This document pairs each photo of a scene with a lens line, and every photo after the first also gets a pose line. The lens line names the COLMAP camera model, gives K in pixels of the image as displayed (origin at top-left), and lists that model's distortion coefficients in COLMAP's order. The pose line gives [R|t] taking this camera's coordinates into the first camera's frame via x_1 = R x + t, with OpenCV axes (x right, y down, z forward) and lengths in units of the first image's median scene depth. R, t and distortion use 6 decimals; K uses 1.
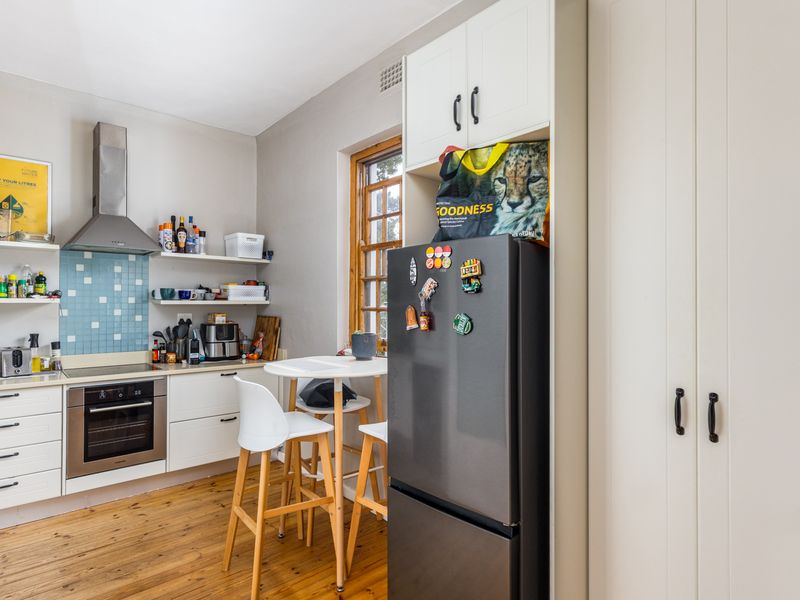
lens RADIAL K [[467.8, 0, 386.9], [0, 467.8, 303.4], [0, 0, 1]] dist [0.002280, 0.000454]
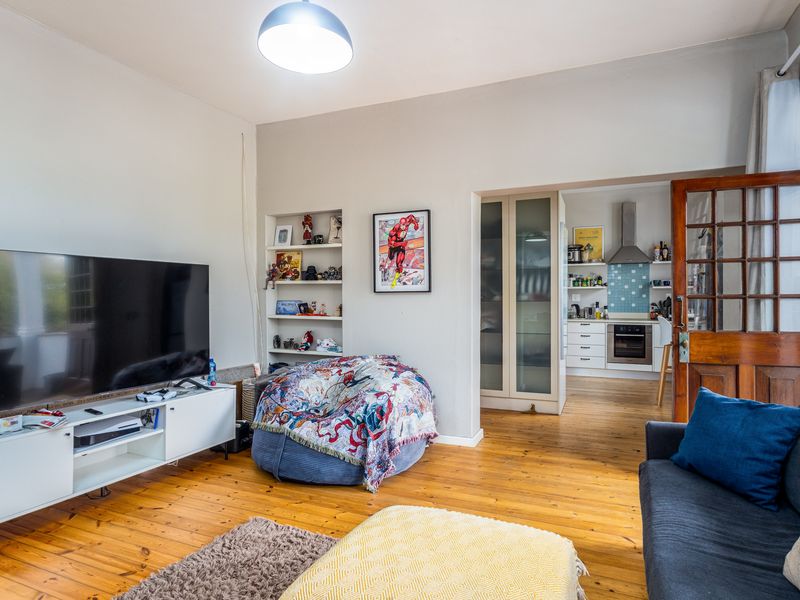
lens RADIAL K [[453.8, 0, 400.0], [0, 453.8, 300.0], [0, 0, 1]] dist [-0.001190, 0.001180]
pose [[0.436088, 0.002779, -0.899900, 0.777456], [0.006393, 0.999960, 0.006186, 0.032674], [0.899881, -0.008450, 0.436053, -0.791147]]
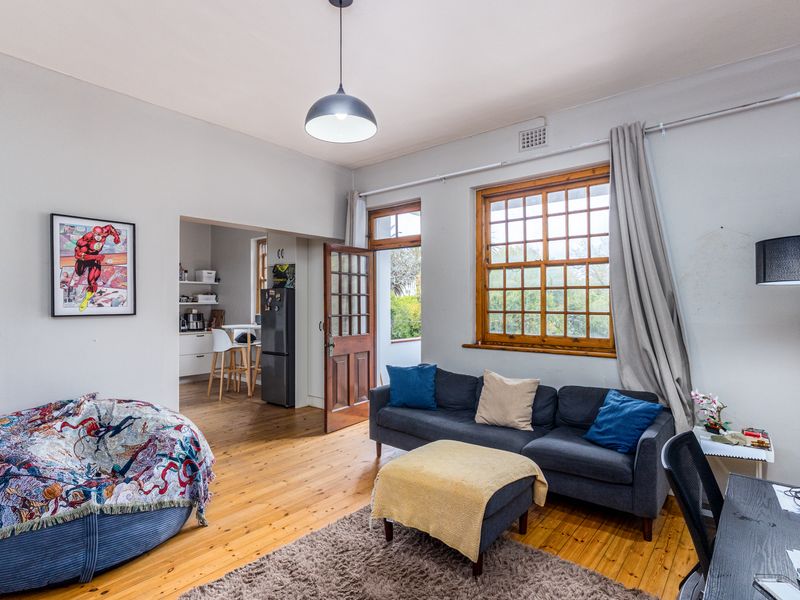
lens RADIAL K [[453.8, 0, 400.0], [0, 453.8, 300.0], [0, 0, 1]] dist [-0.001190, 0.001180]
pose [[0.984310, -0.003474, 0.176412, 0.219985], [0.004300, 0.999982, -0.004302, -0.004956], [-0.176394, 0.004993, 0.984307, -1.320689]]
